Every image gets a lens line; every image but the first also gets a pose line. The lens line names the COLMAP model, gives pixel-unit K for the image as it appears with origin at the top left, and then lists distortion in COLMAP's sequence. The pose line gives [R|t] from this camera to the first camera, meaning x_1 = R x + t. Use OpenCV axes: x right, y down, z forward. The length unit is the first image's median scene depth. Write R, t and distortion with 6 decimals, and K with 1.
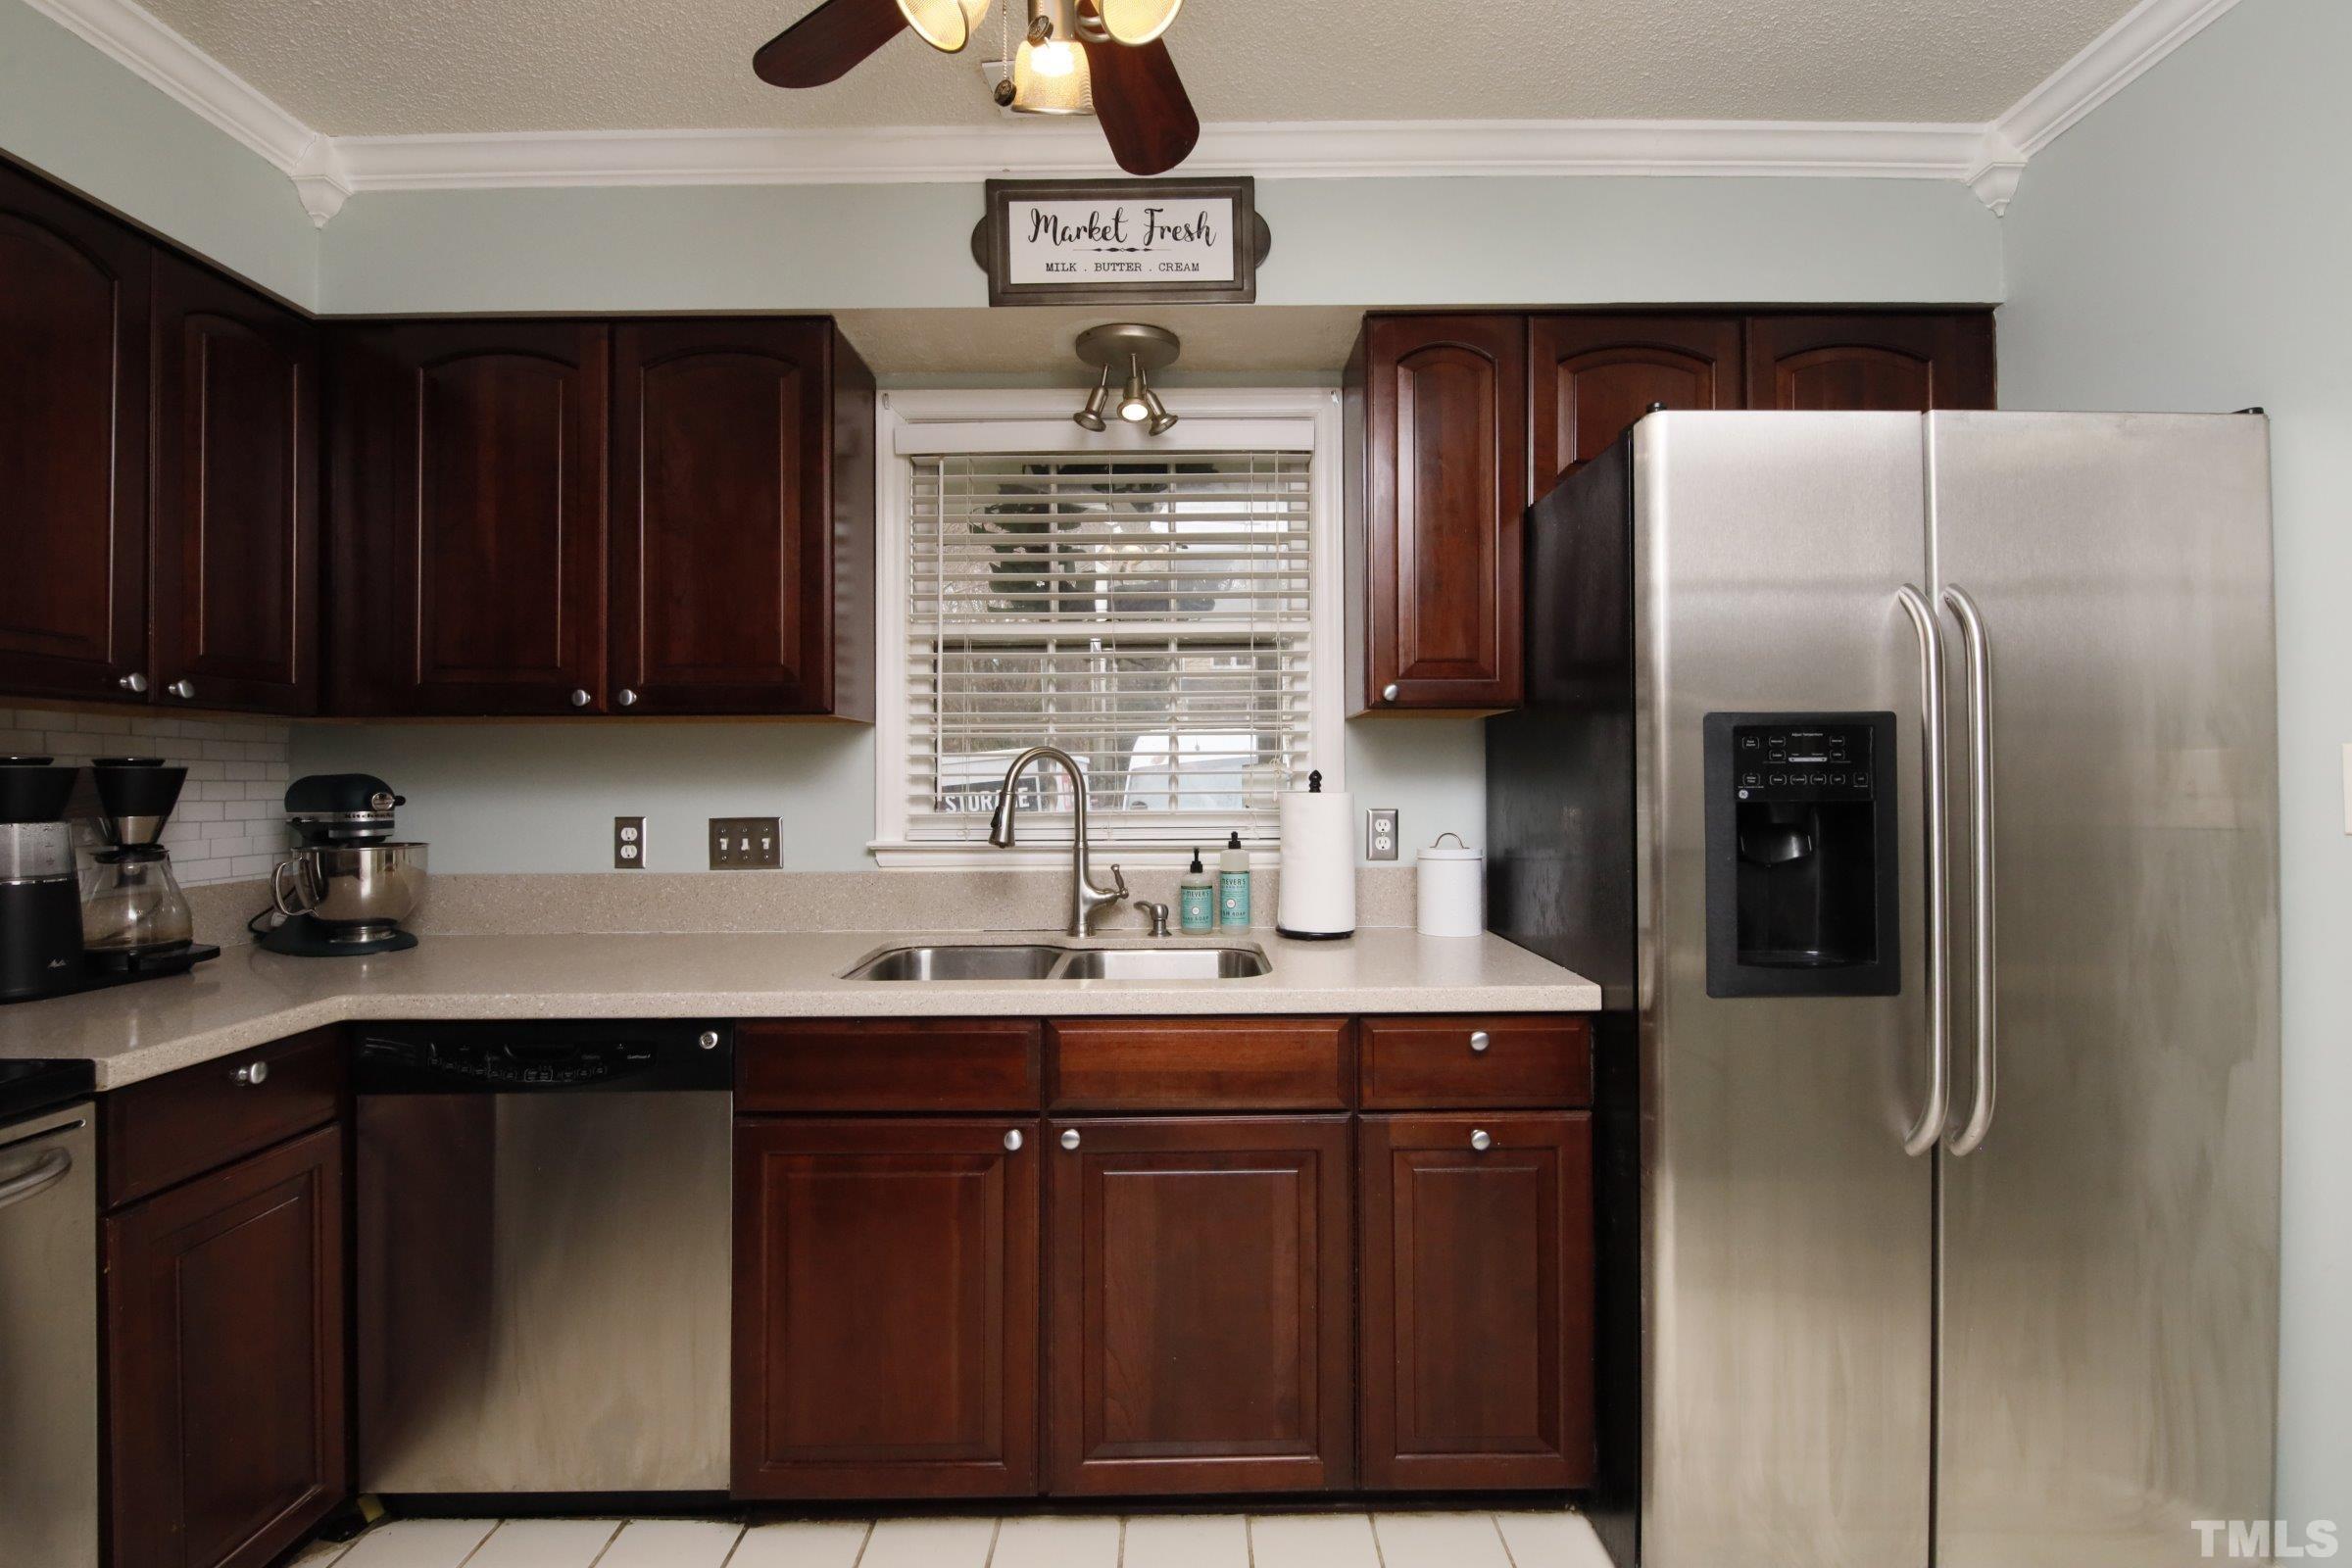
lens RADIAL K [[1025.6, 0, 1176.0], [0, 1025.6, 784.0], [0, 0, 1]] dist [-0.000215, -0.013946]
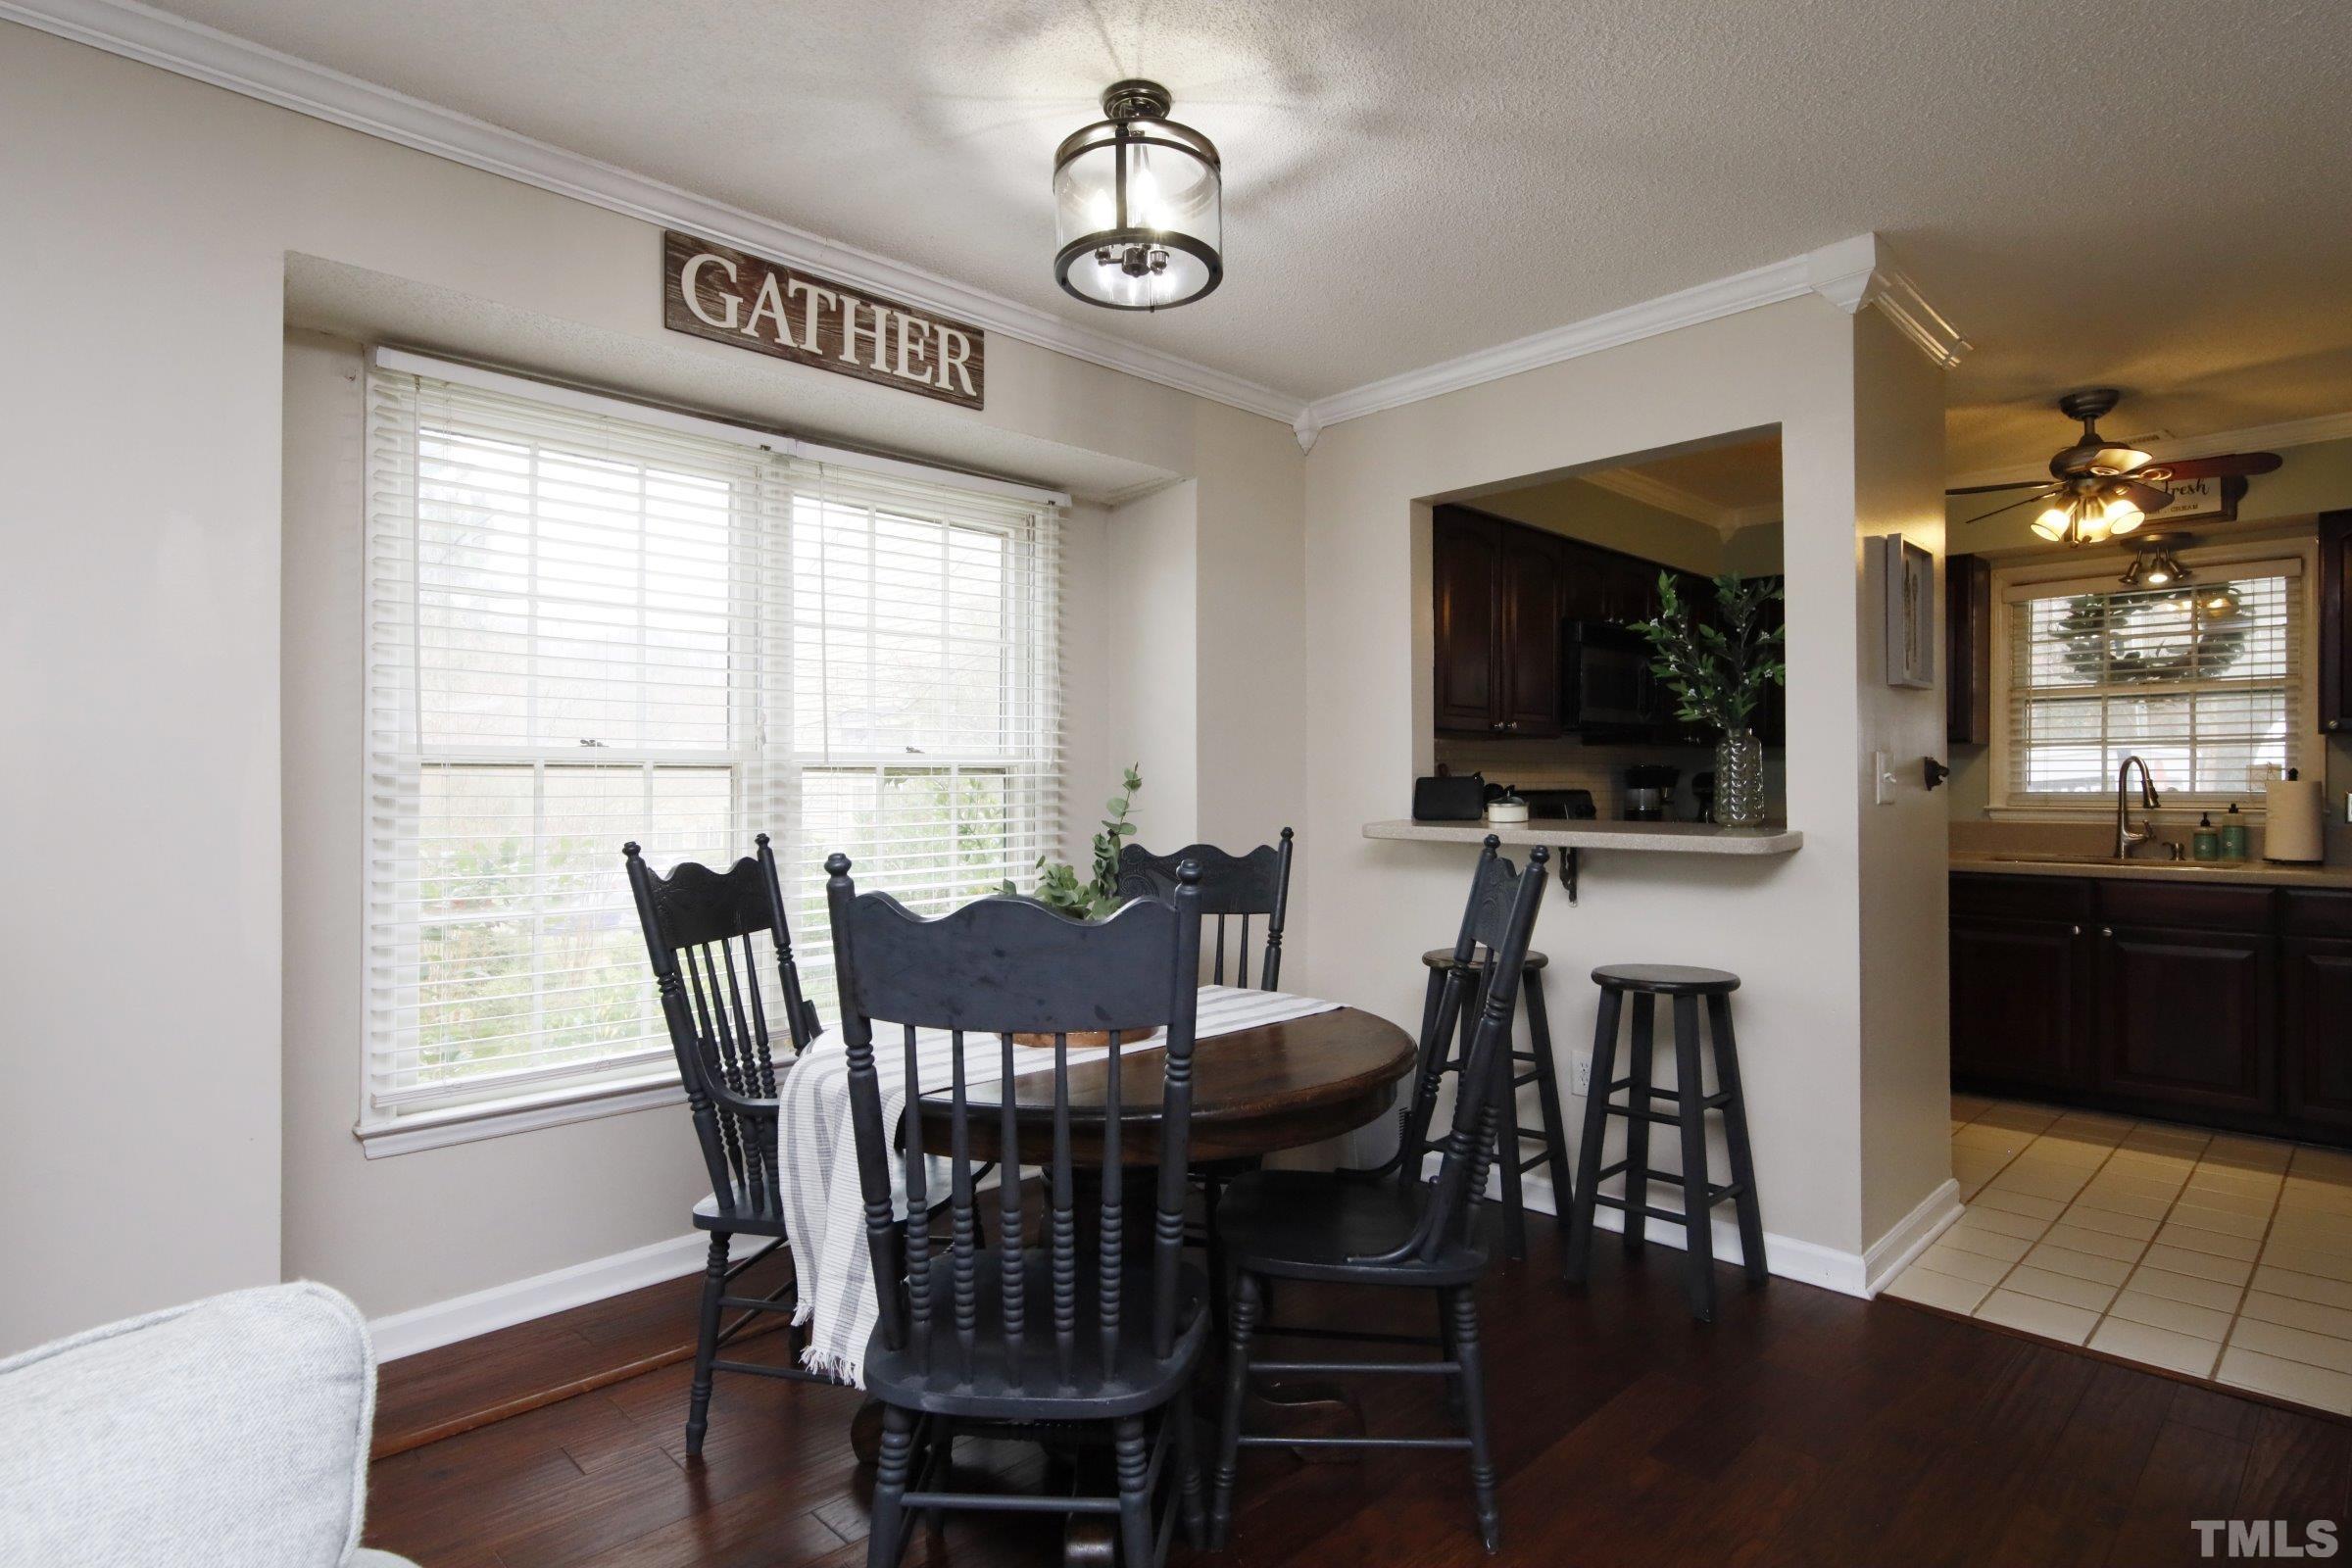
lens RADIAL K [[1252.7, 0, 1176.0], [0, 1252.7, 784.0], [0, 0, 1]] dist [0.002275, 0.000935]
pose [[0.709036, 0.000034, -0.705172, 0.323083], [-0.000955, 0.999999, -0.000912, 0.019027], [0.705172, 0.001320, 0.709035, -2.007236]]
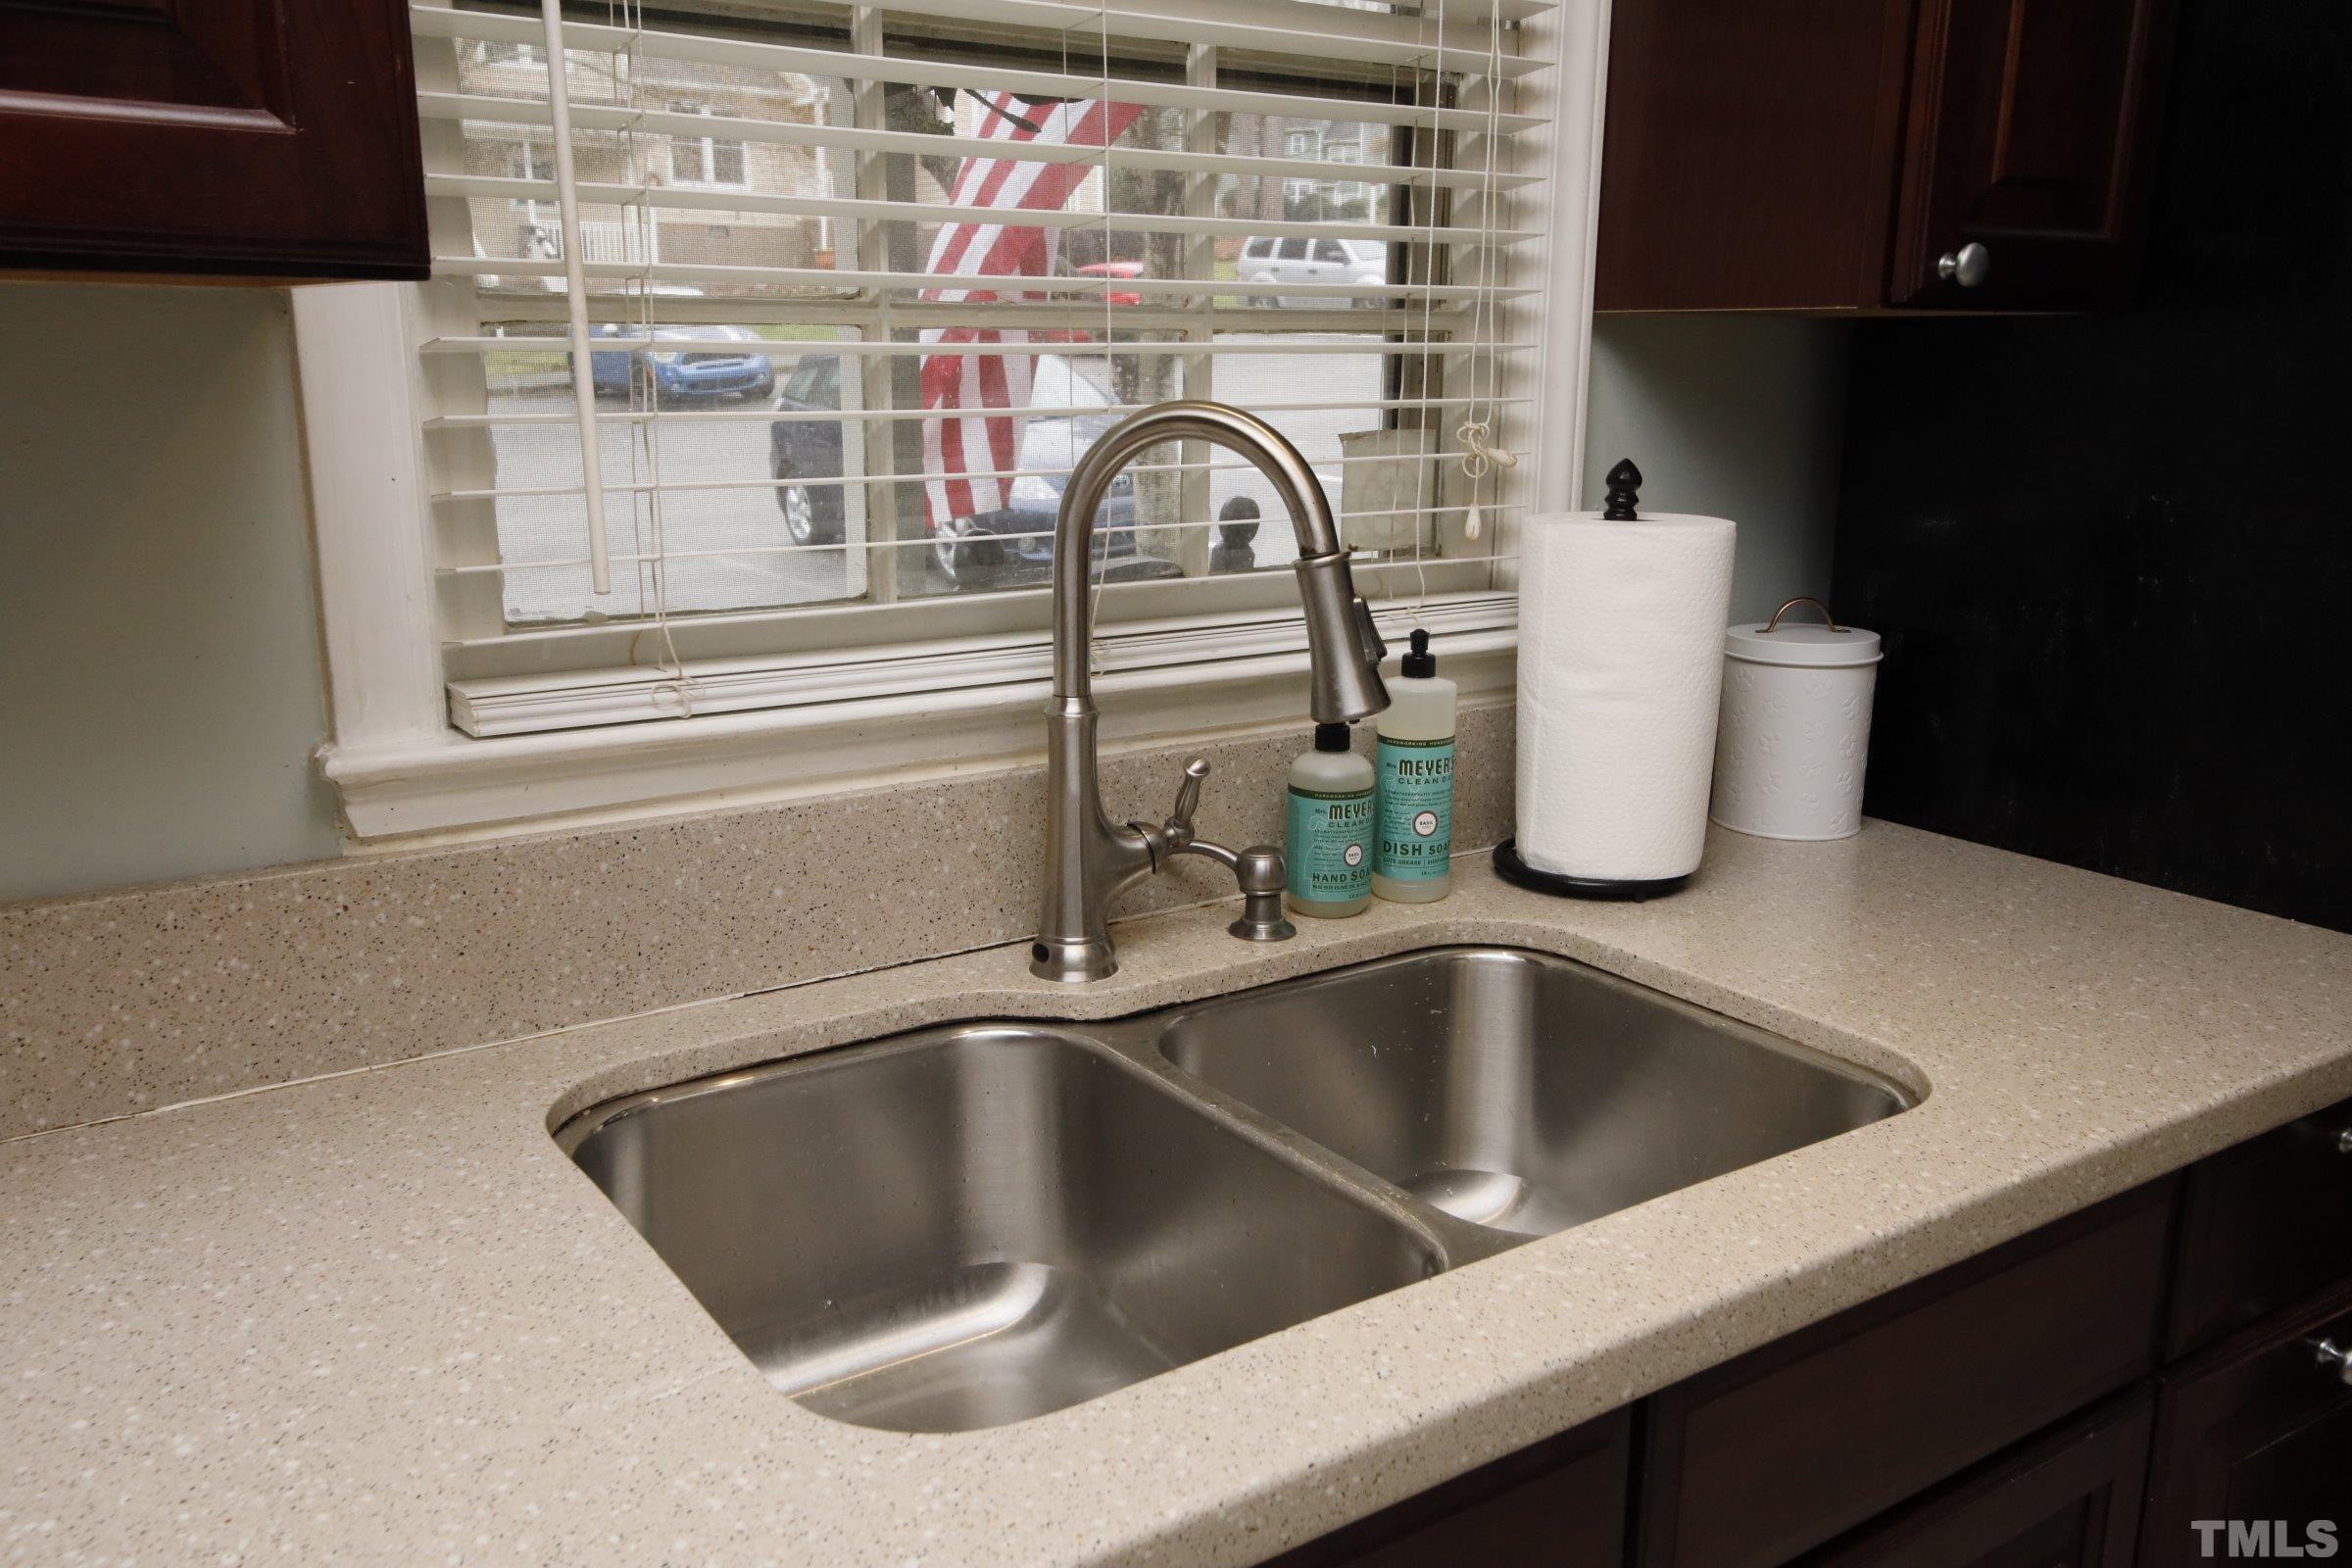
lens RADIAL K [[1881.9, 0, 1161.9], [0, 1881.9, 815.2], [0, 0, 1]] dist [0.025061, -0.000569]
pose [[0.823067, -0.122744, 0.554521, -0.451903], [-0.006143, 0.974385, 0.224801, -0.045017], [-0.567911, -0.188433, 0.801231, 0.561712]]
